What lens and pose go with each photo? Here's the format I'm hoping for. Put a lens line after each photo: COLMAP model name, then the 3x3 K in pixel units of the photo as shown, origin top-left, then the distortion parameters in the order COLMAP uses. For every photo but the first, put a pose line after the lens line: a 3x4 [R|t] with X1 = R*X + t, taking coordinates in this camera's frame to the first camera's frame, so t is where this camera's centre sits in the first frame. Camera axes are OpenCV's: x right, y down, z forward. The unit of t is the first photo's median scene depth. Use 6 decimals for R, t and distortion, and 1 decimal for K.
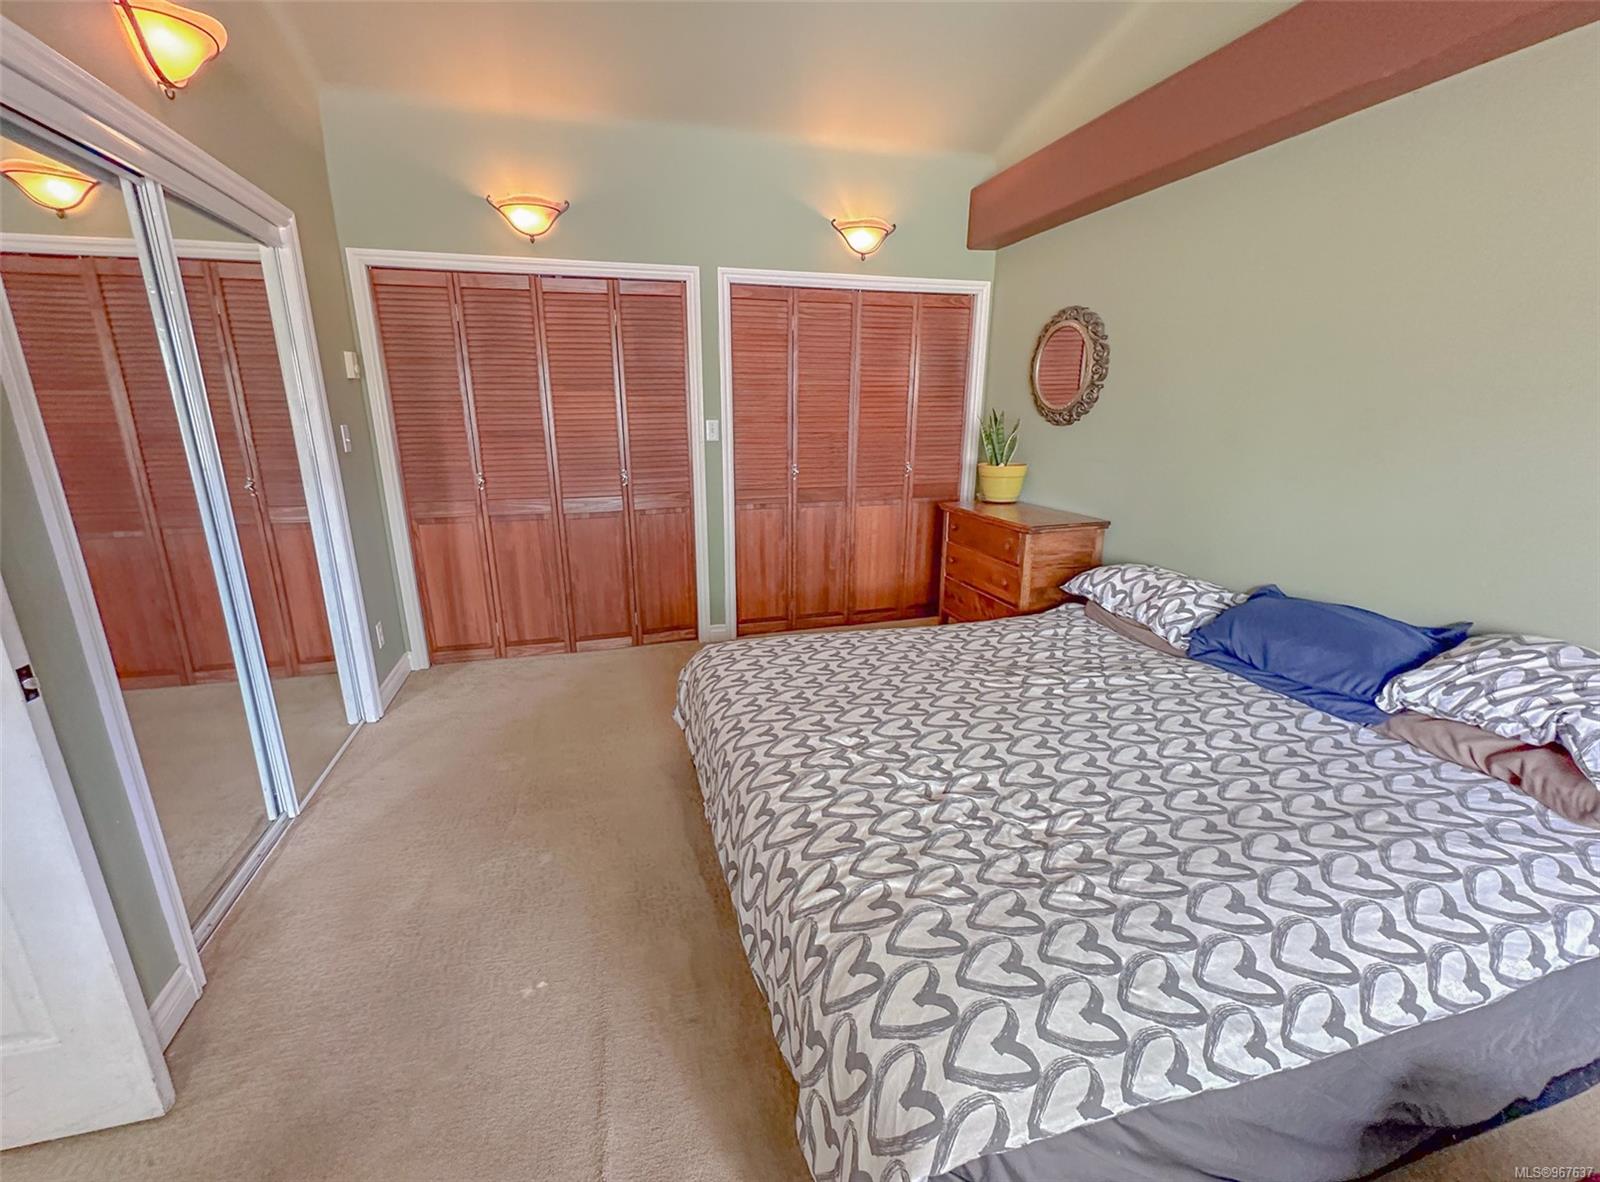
lens RADIAL K [[678.0, 0, 800.0], [0, 678.0, 591.0], [0, 0, 1]] dist [0.000509, 0.000120]
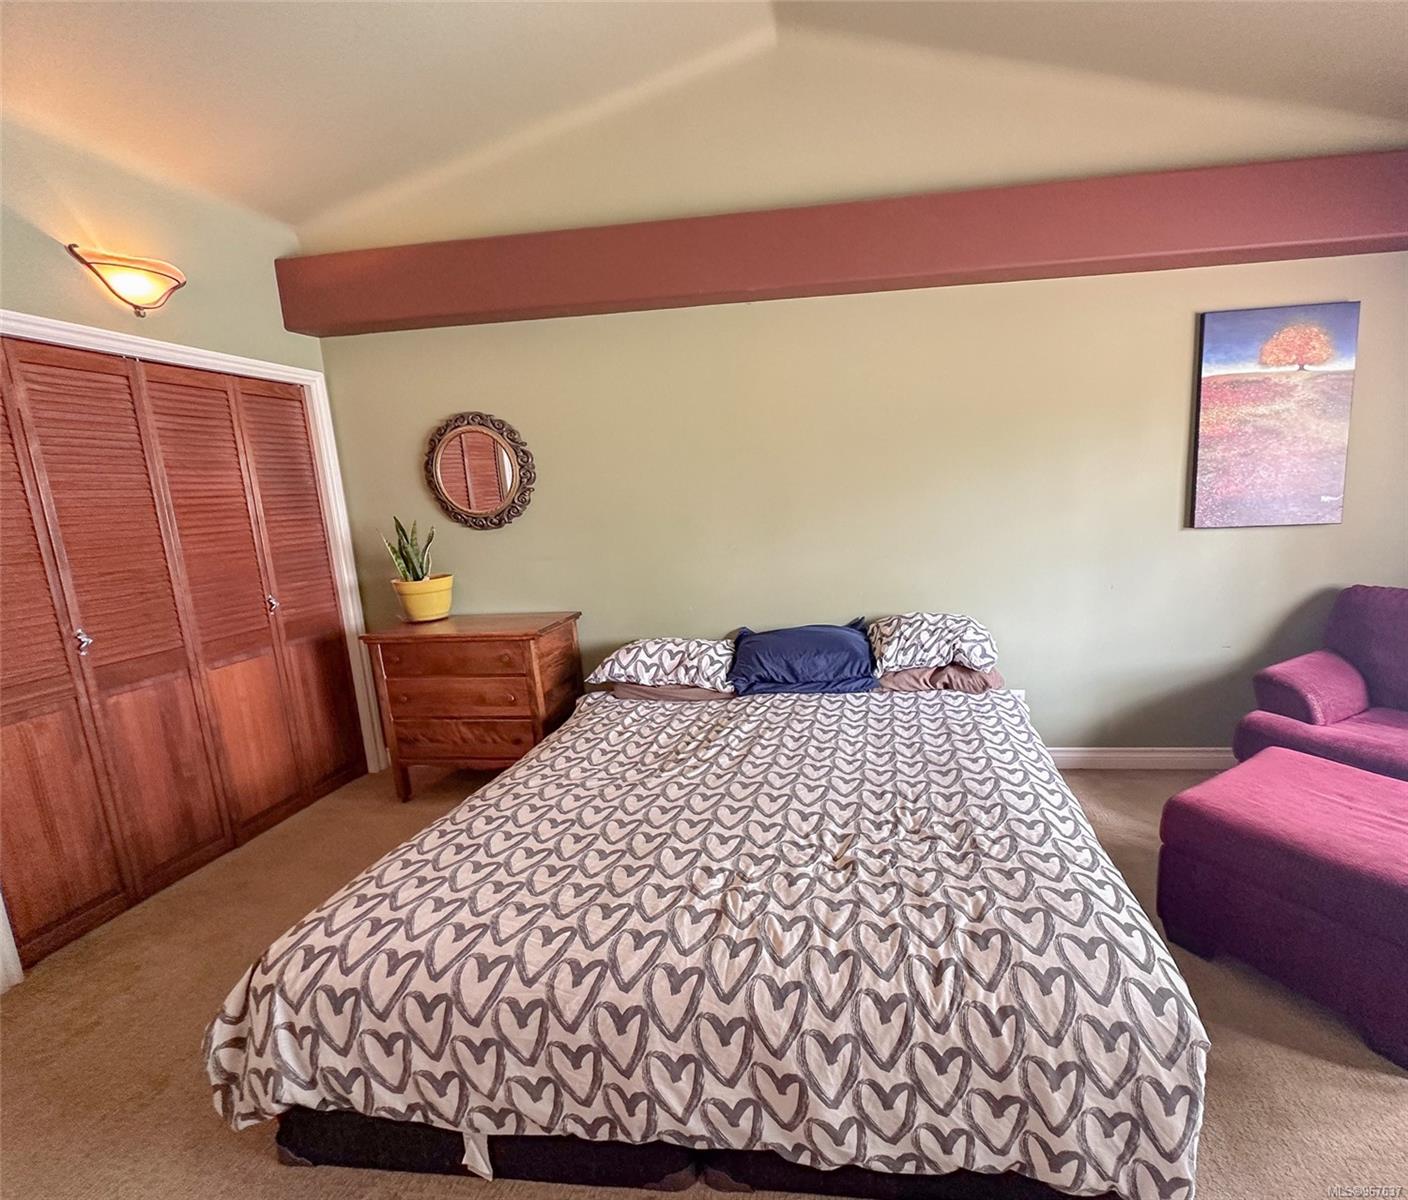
lens RADIAL K [[698.6, 0, 705.8], [0, 698.6, 602.8], [0, 0, 1]] dist [0.000852, 0.000060]
pose [[0.391886, -0.165946, 0.904924, -0.529590], [0.285071, 0.957092, 0.052059, -0.134949], [-0.874734, 0.237566, 0.422377, 0.415014]]
